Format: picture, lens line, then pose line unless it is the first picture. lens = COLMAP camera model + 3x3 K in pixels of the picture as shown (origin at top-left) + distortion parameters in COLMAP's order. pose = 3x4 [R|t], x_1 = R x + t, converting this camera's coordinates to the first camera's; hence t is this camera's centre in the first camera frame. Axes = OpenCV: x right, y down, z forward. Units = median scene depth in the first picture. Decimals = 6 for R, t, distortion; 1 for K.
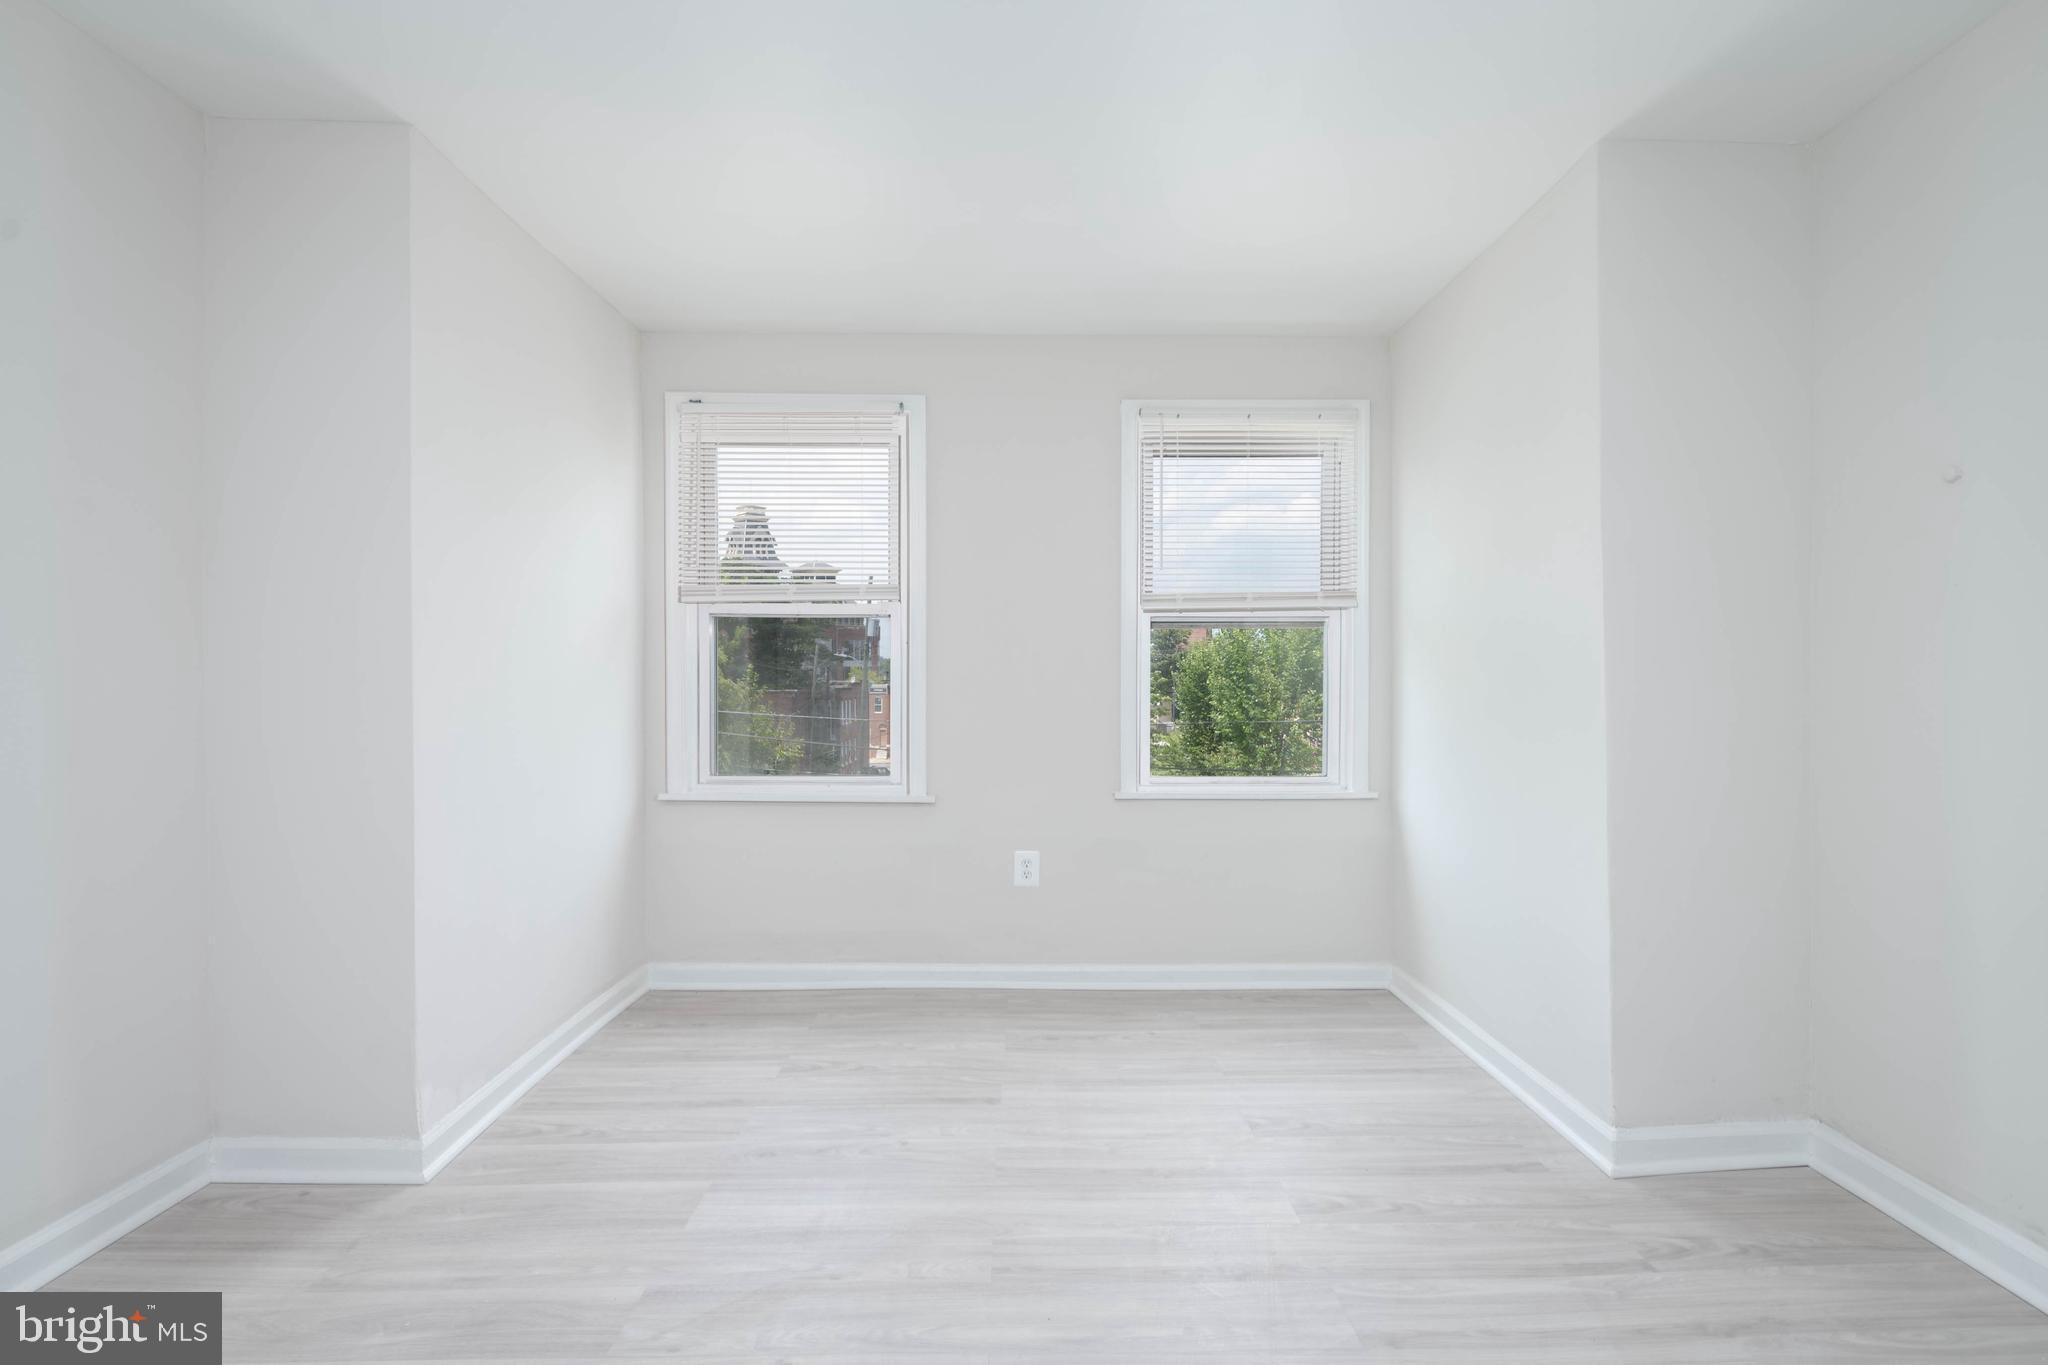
lens RADIAL K [[981.4, 0, 1024.0], [0, 981.4, 682.5], [0, 0, 1]] dist [0.002331, -0.011665]
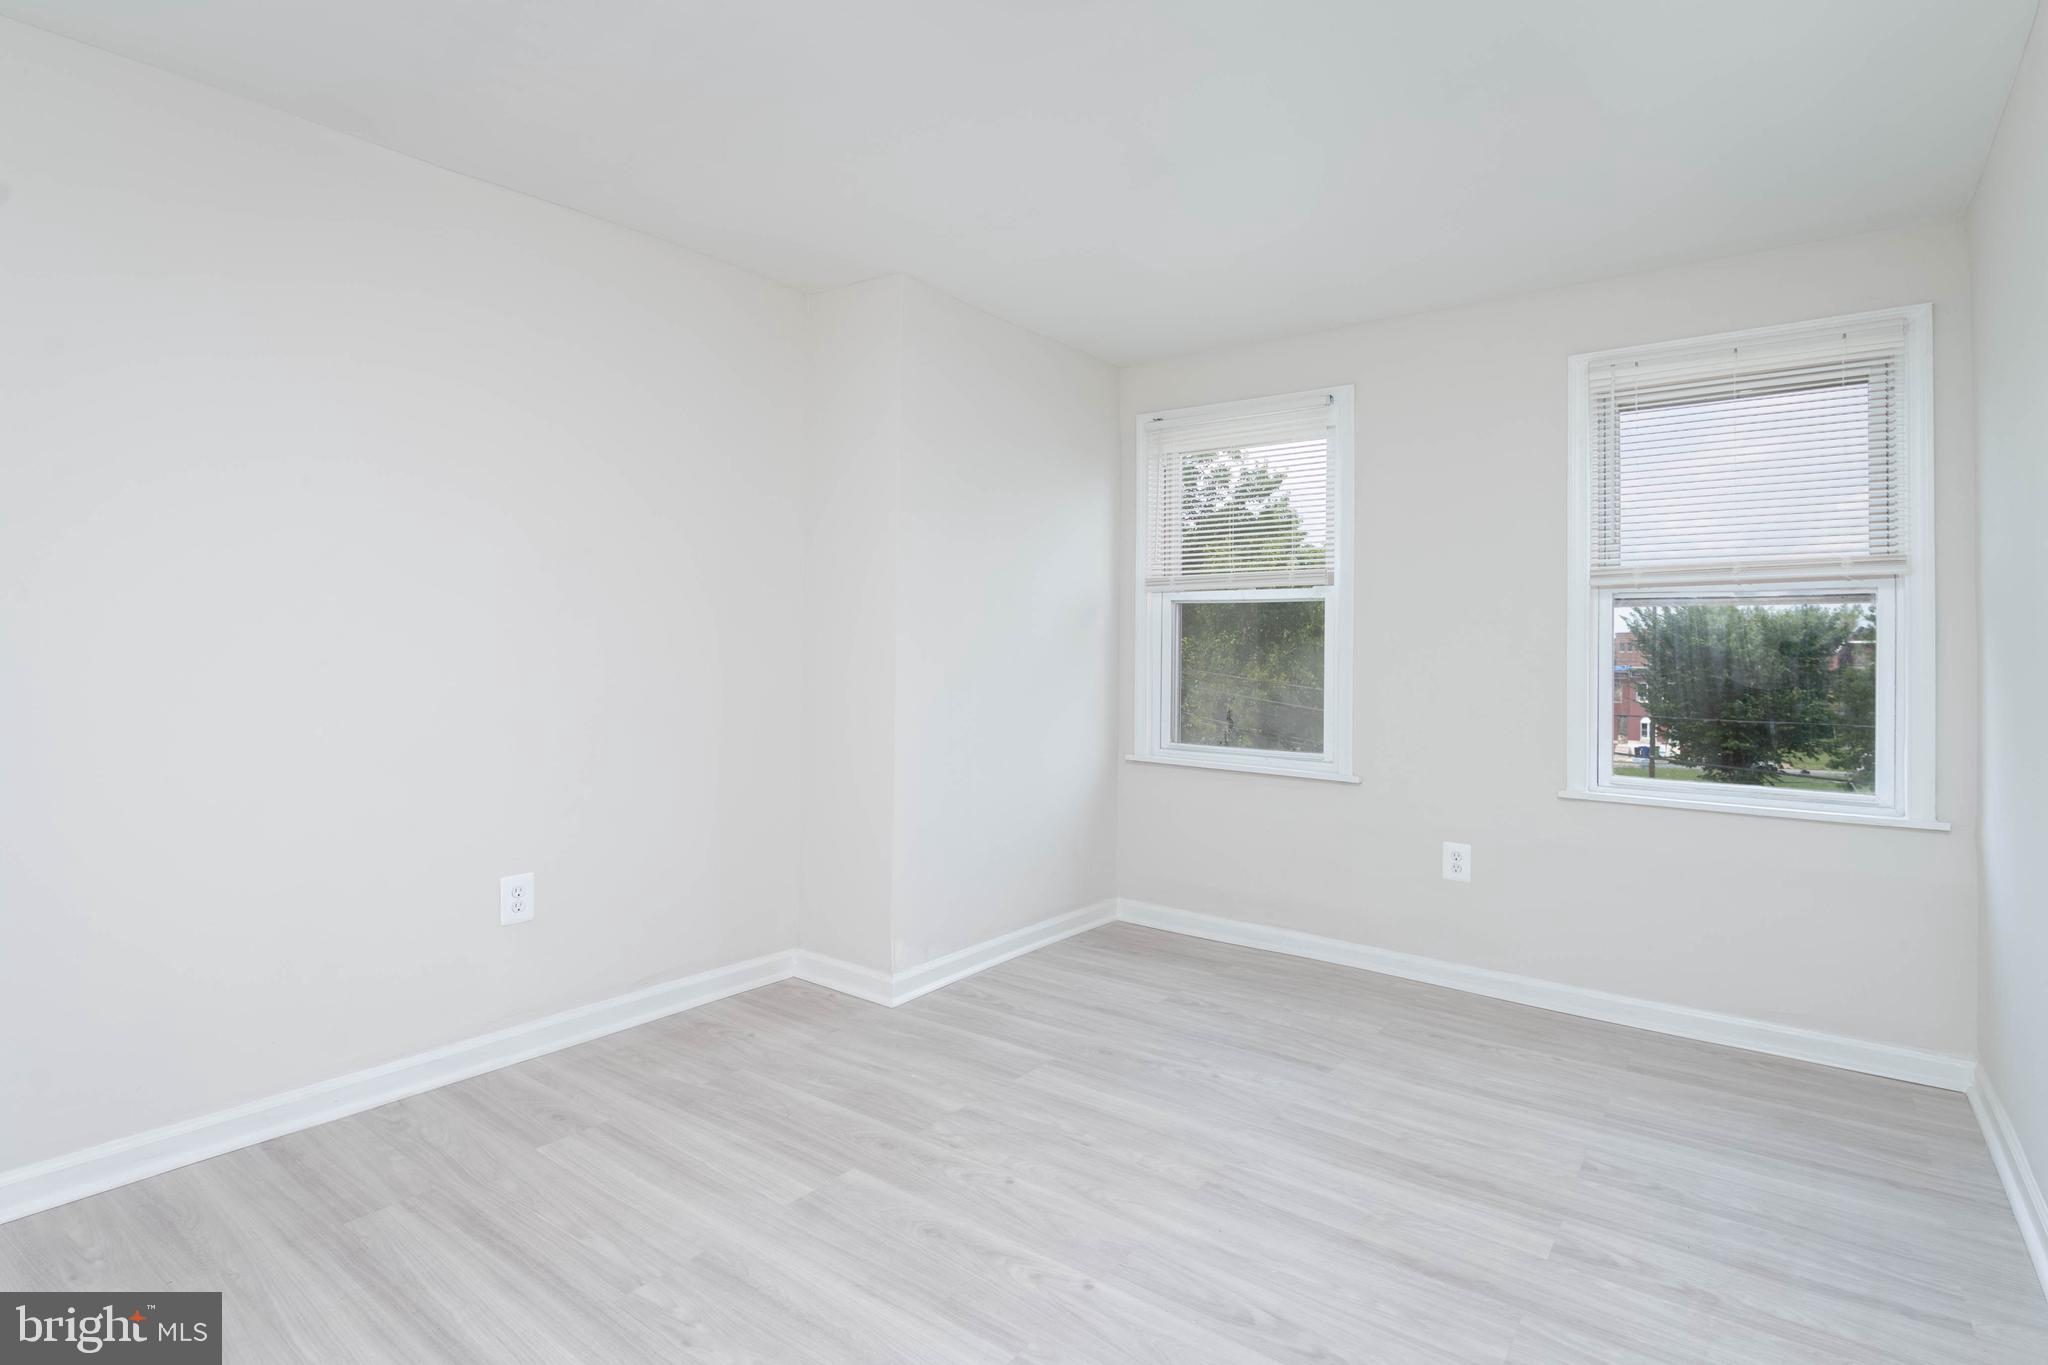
lens RADIAL K [[1000.7, 0, 1027.2], [0, 1000.7, 634.3], [0, 0, 1]] dist [0.001170, -0.009496]
pose [[0.788591, 0.000094, -0.614918, 0.326713], [-0.019490, 0.999501, -0.024842, 0.001689], [0.614610, 0.031575, 0.788199, -0.031776]]
